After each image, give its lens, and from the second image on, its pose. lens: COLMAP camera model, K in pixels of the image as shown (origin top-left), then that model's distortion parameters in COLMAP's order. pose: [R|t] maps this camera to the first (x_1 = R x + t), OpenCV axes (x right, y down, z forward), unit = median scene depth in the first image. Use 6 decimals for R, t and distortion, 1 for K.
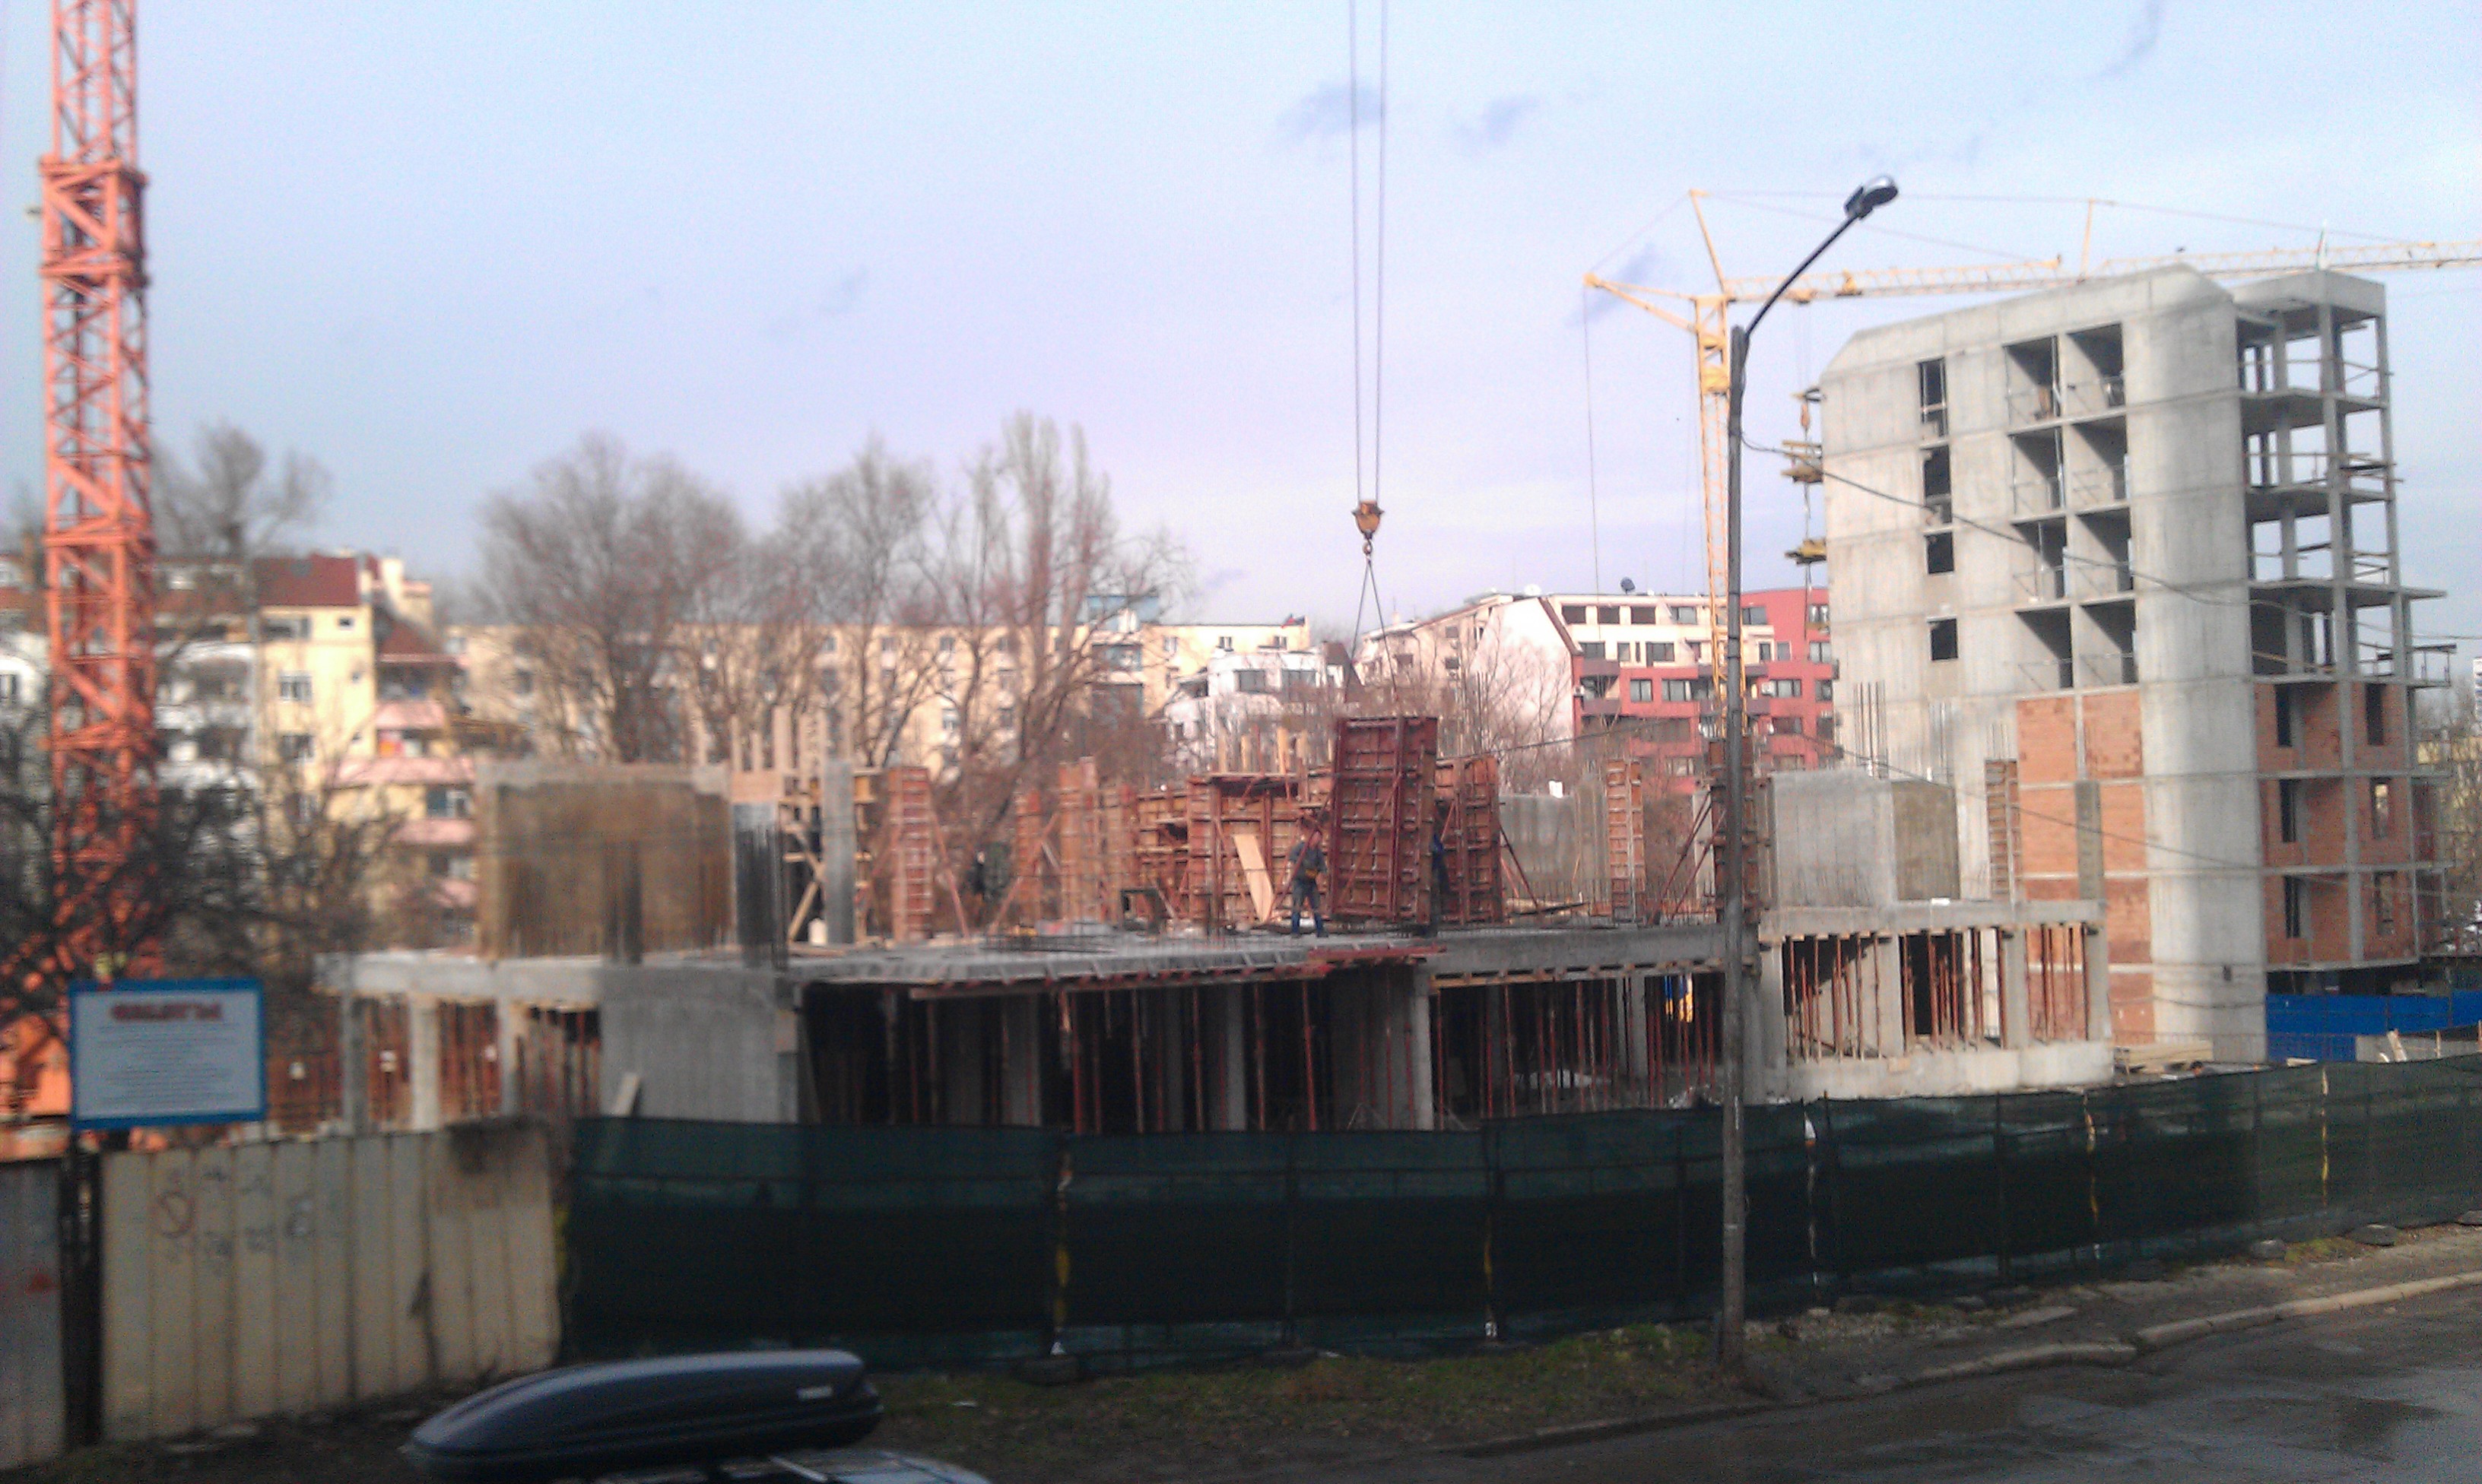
lens RADIAL K [[2762.6, 0, 1241.0], [0, 2762.6, 742.0], [0, 0, 1]] dist [0.146780, -0.505687]
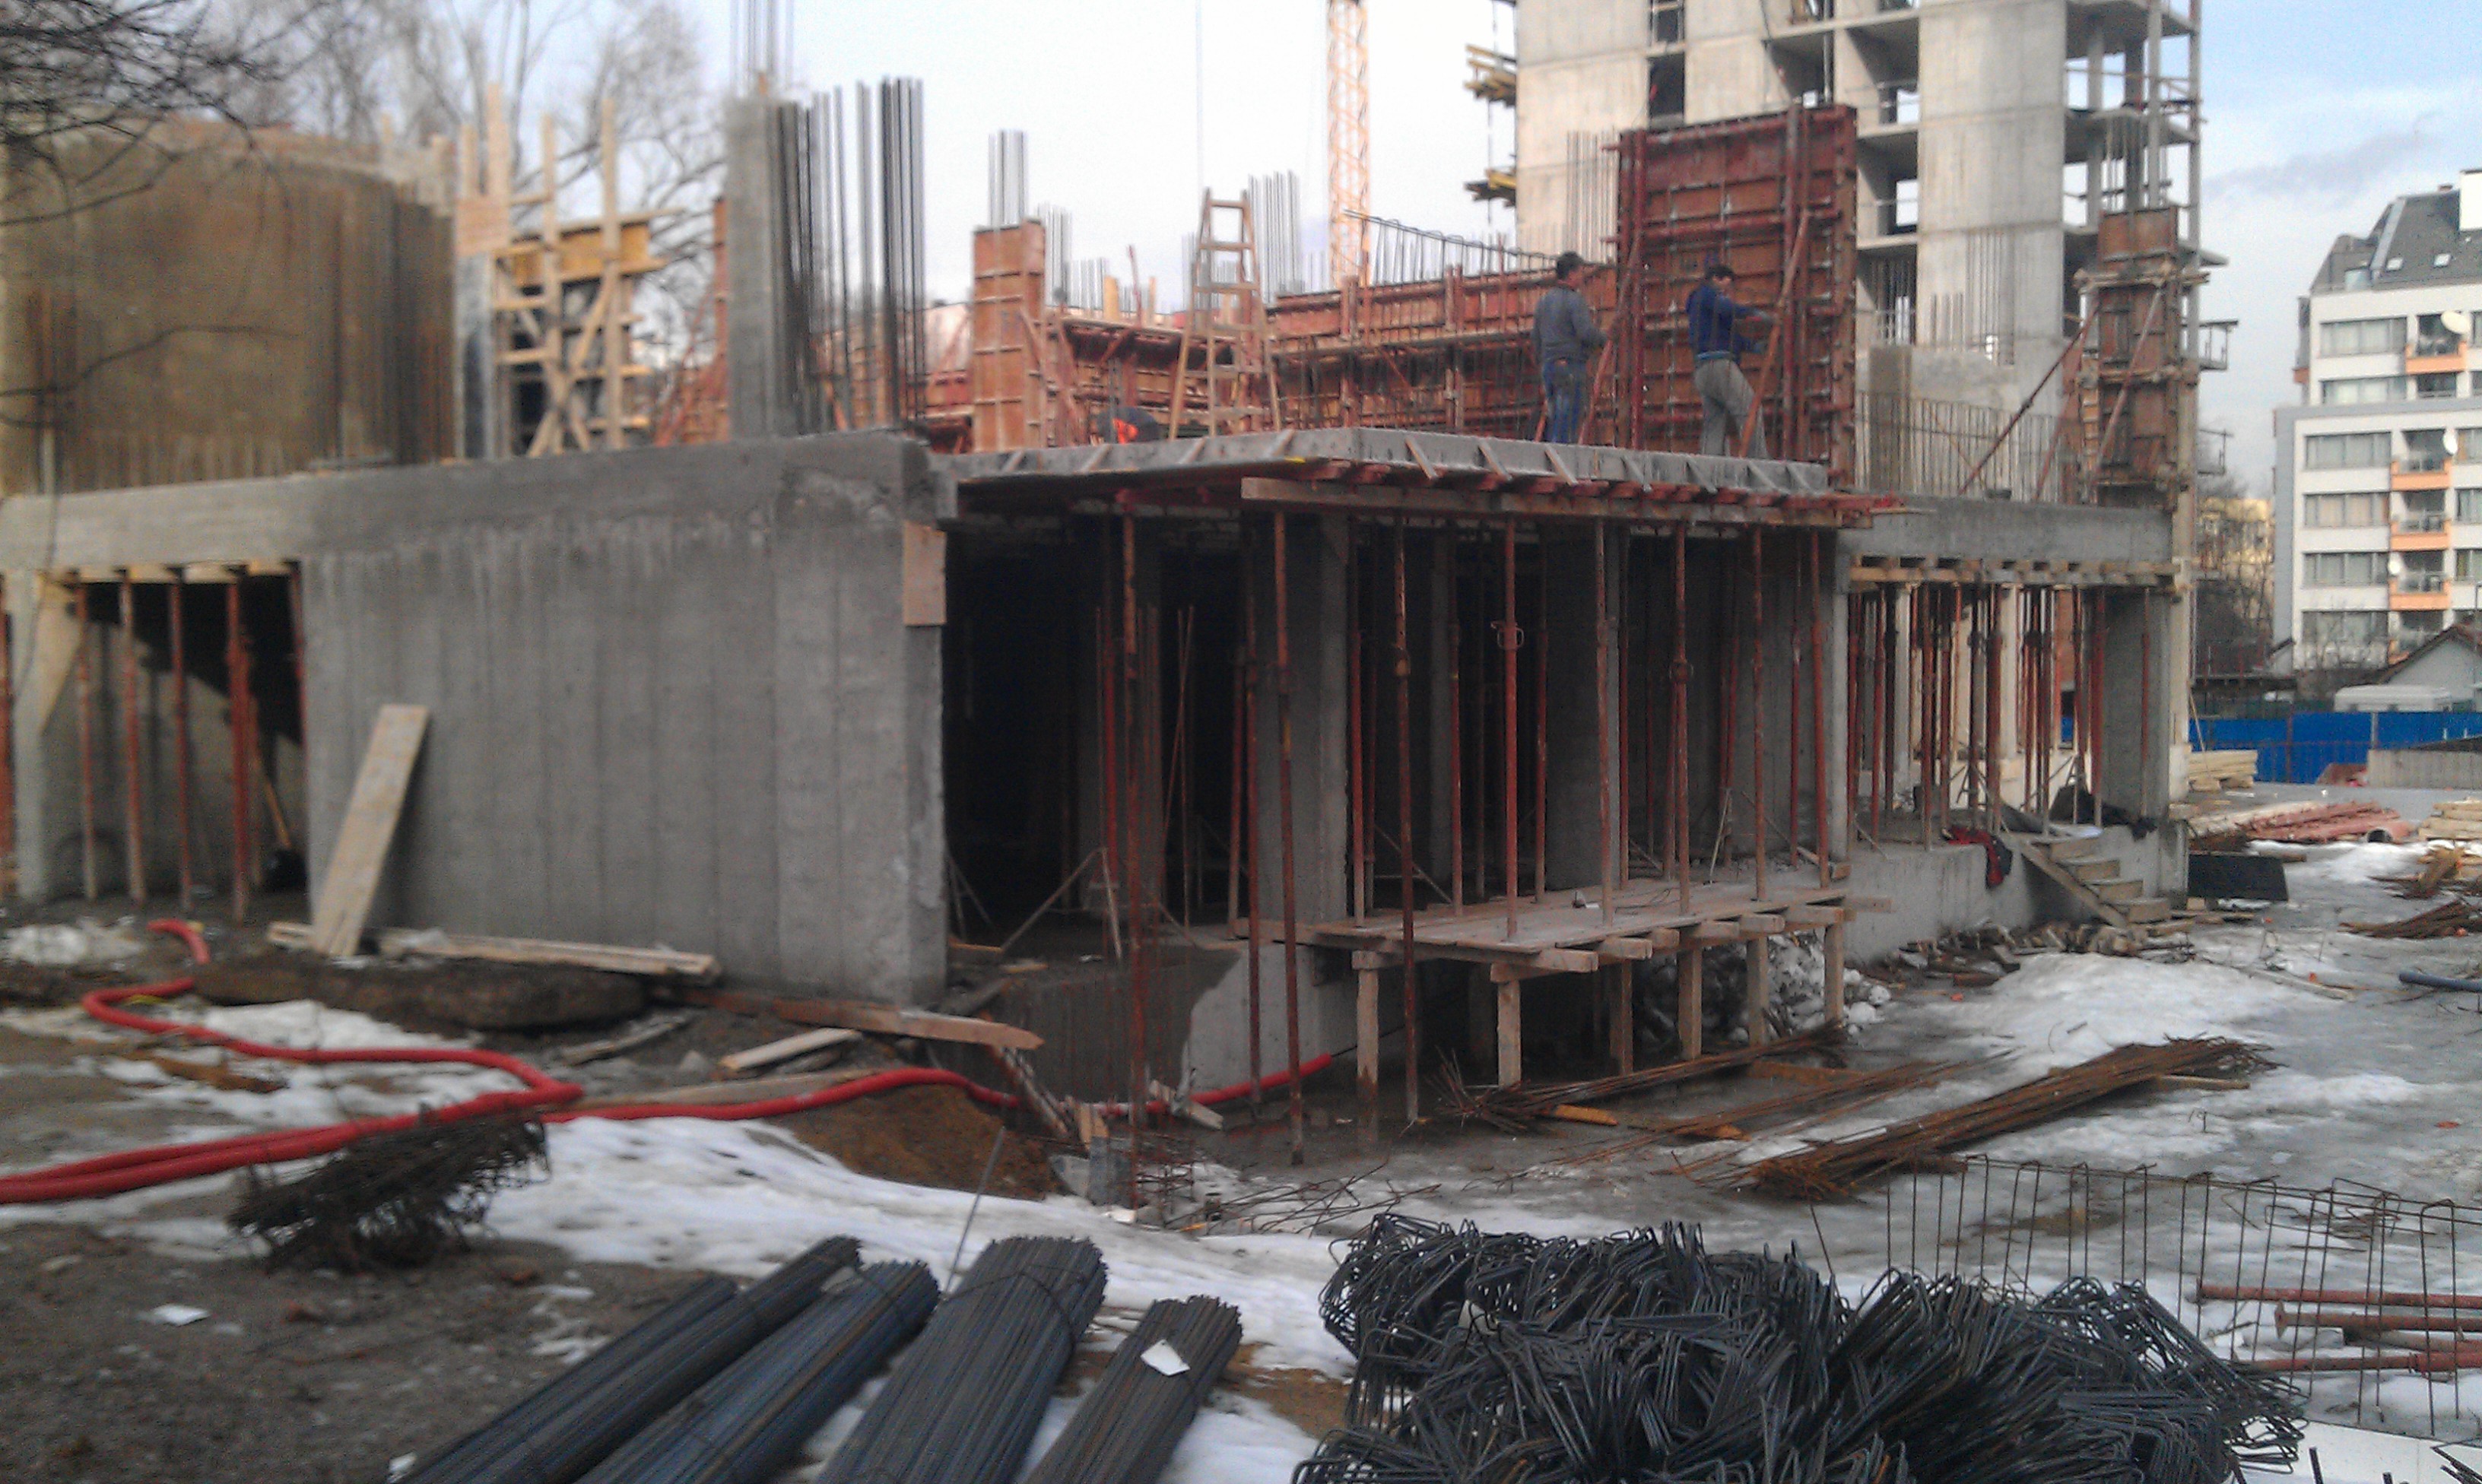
lens RADIAL K [[2822.0, 0, 1254.4], [0, 2822.0, 730.2], [0, 0, 1]] dist [0.026653, -0.291971]
pose [[0.968457, 0.006162, 0.249105, -0.076809], [-0.026627, 0.996530, 0.078865, 0.030957], [-0.247755, -0.083010, 0.965260, 0.222548]]
